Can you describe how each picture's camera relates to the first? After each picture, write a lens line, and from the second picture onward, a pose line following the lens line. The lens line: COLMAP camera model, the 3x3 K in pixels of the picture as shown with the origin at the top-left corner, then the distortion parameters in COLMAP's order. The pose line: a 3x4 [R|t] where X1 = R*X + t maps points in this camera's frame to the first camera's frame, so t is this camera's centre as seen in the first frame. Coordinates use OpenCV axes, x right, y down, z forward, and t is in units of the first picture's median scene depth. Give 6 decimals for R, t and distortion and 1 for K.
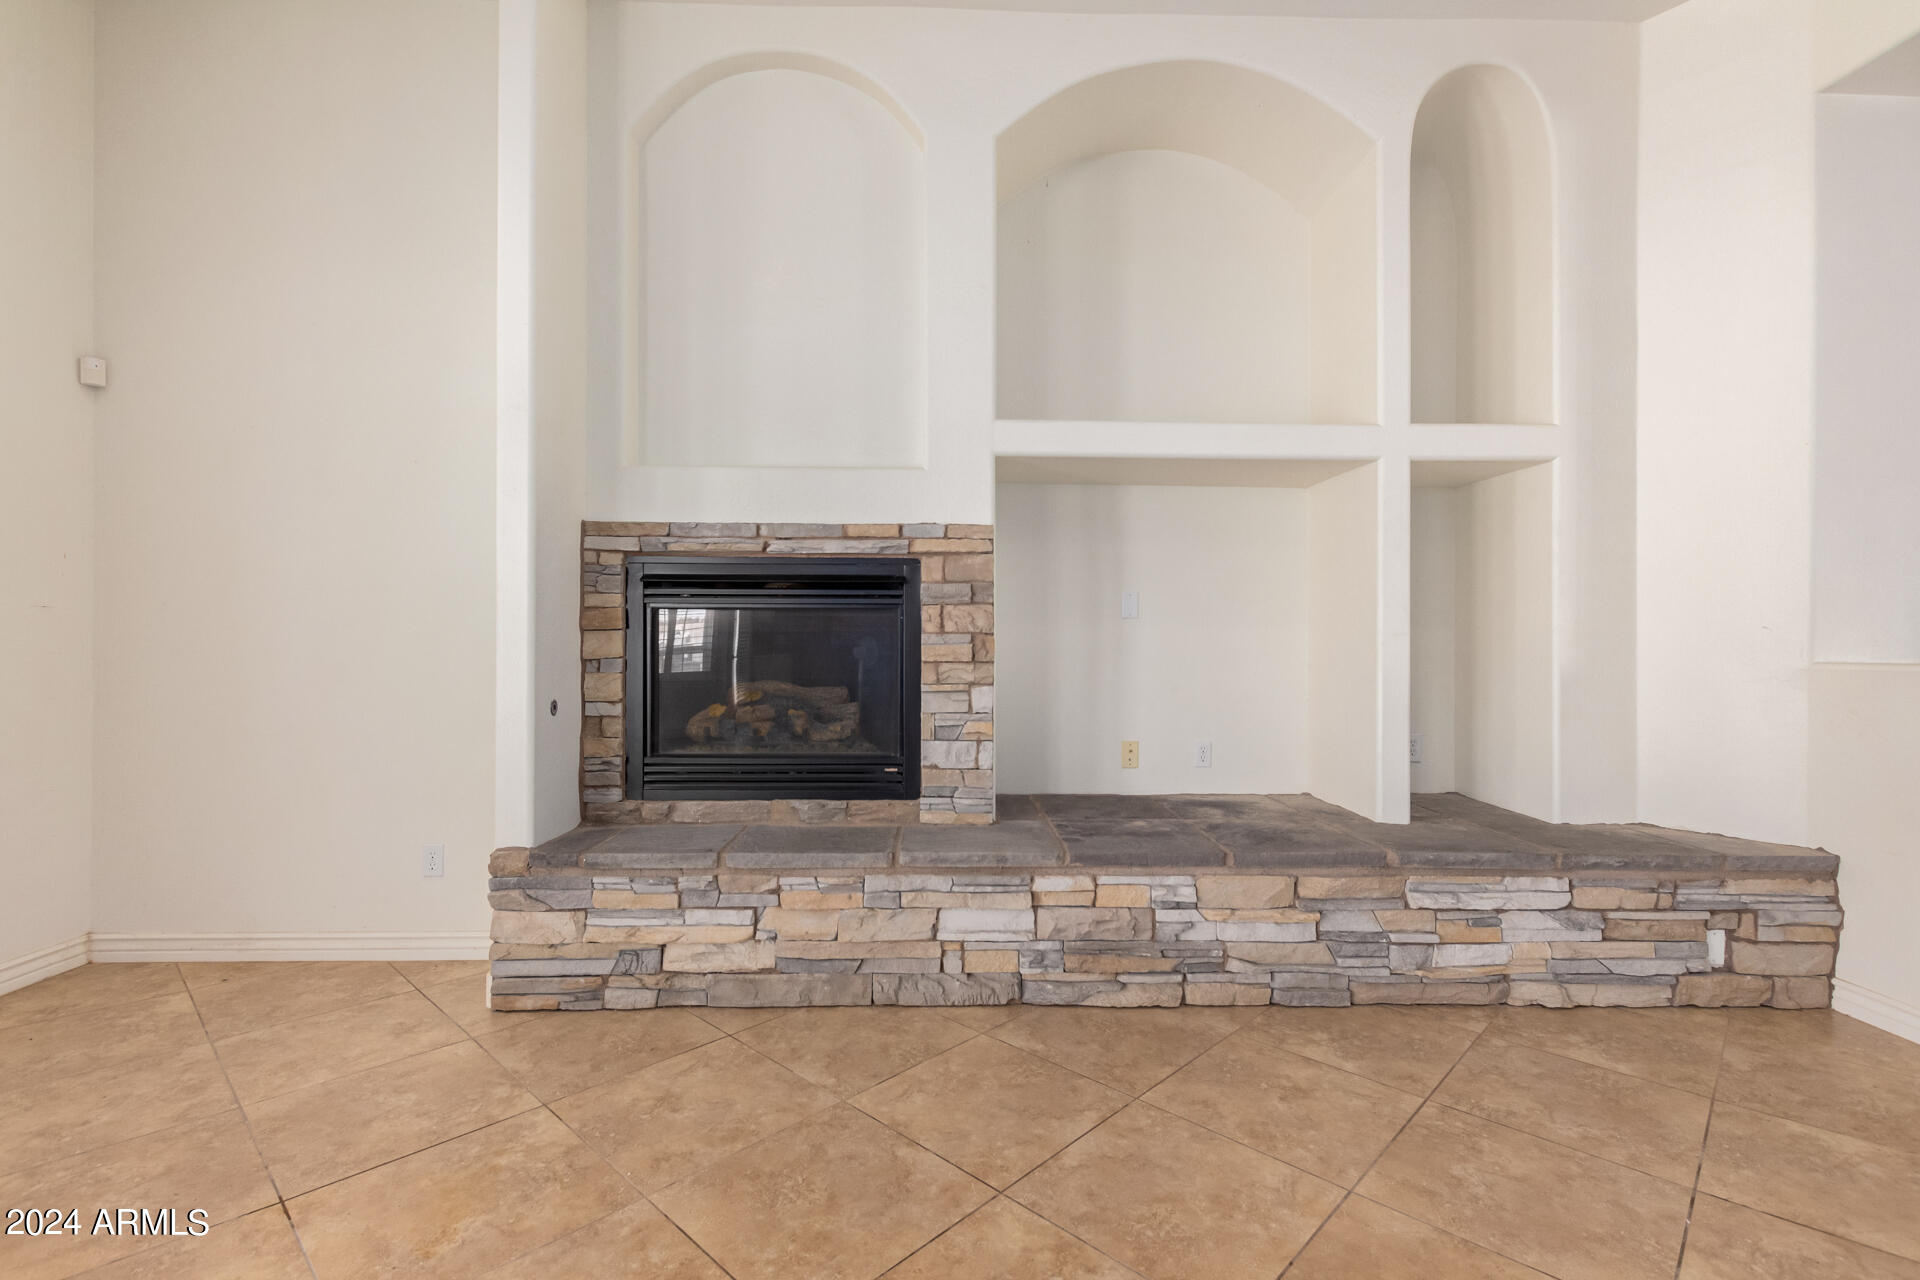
lens RADIAL K [[887.9, 0, 959.4], [0, 887.9, 645.5], [0, 0, 1]] dist [0.003670, -0.002961]
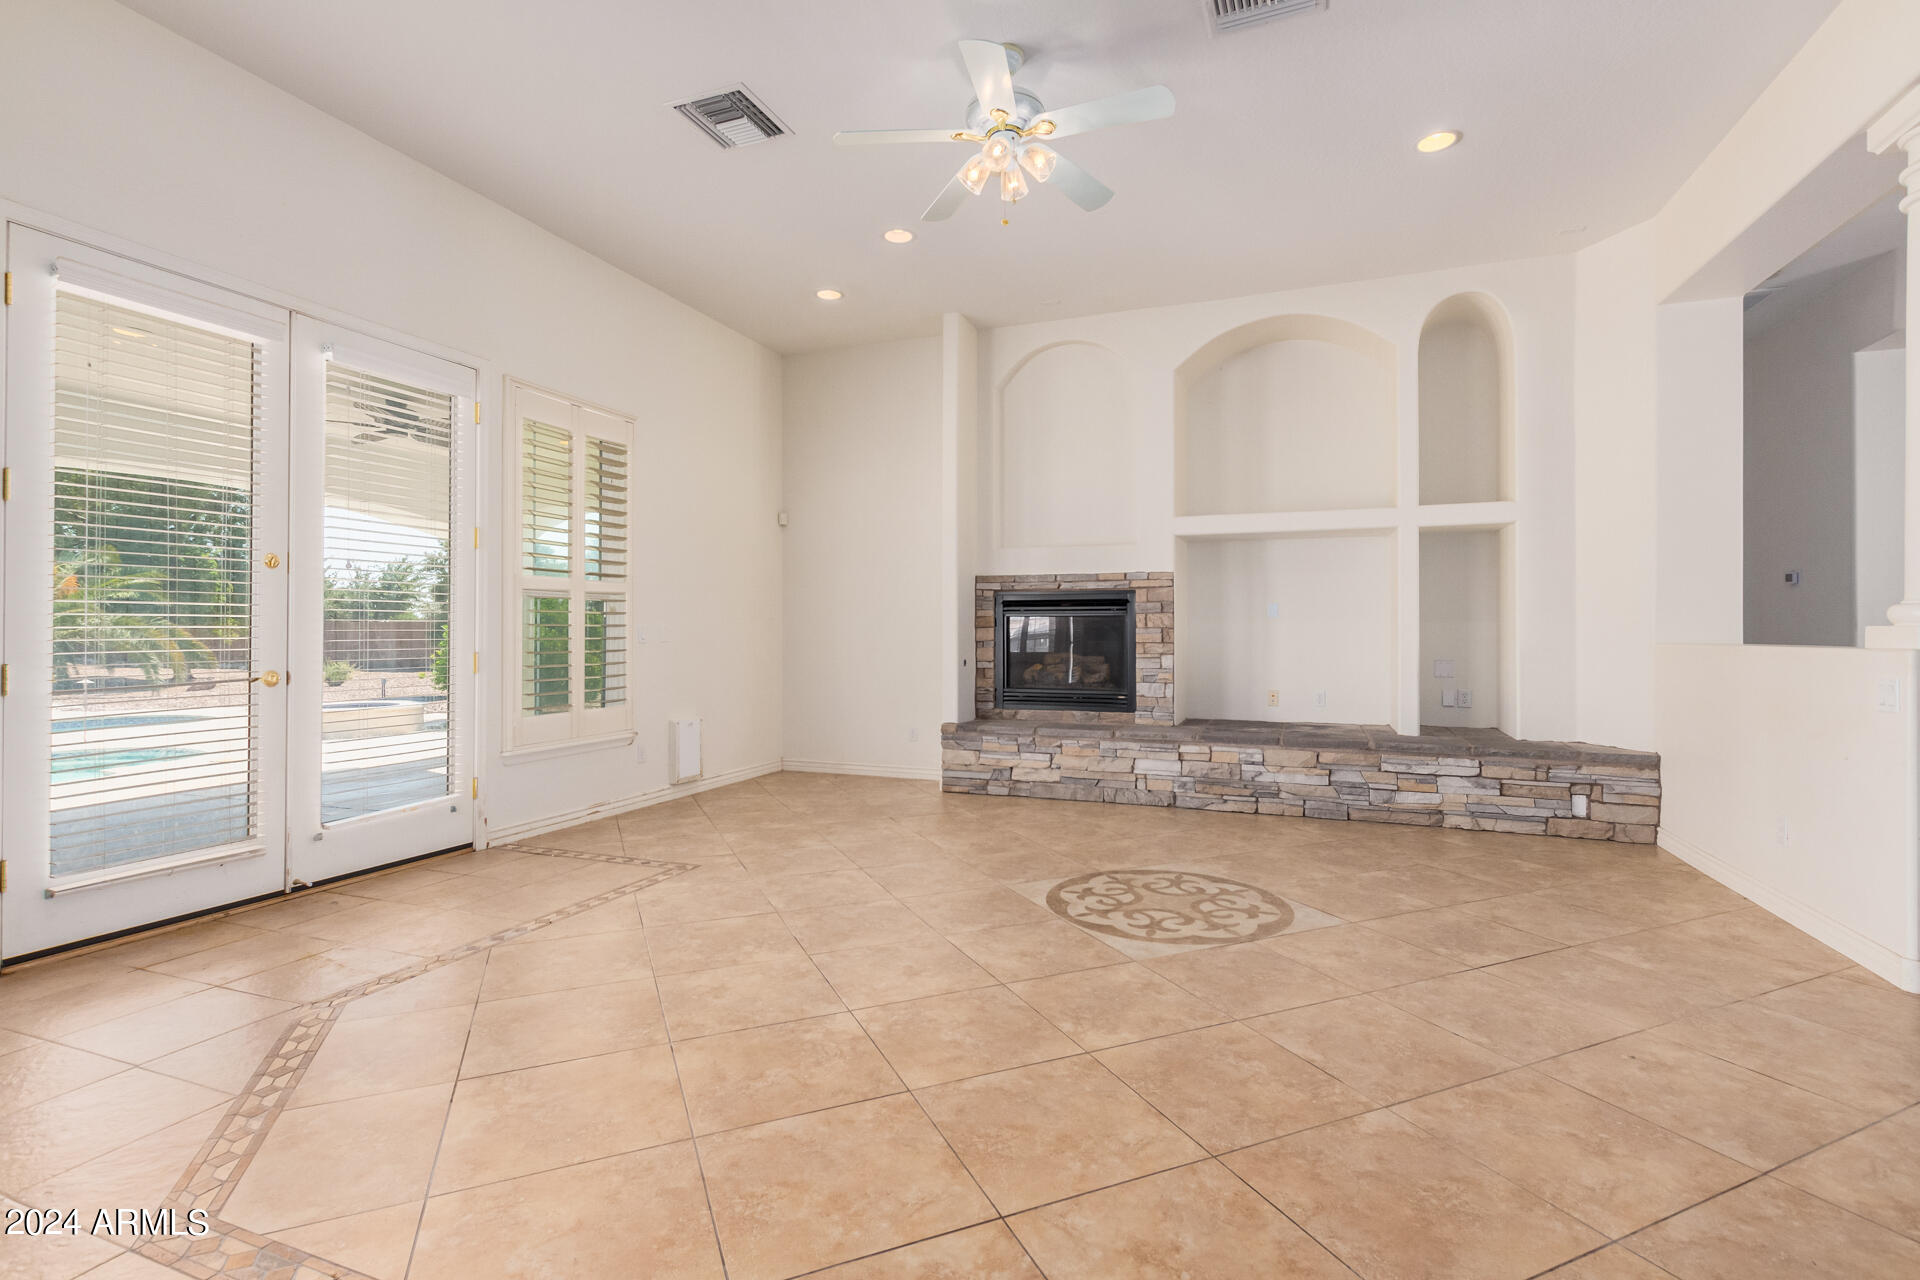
lens RADIAL K [[887.9, 0, 964.3], [0, 887.9, 627.4], [0, 0, 1]] dist [0.003670, -0.002961]
pose [[0.925632, -0.005909, -0.378378, 0.394179], [0.003767, 0.999972, -0.006400, -0.004666], [0.378405, 0.004499, 0.925629, -1.089789]]
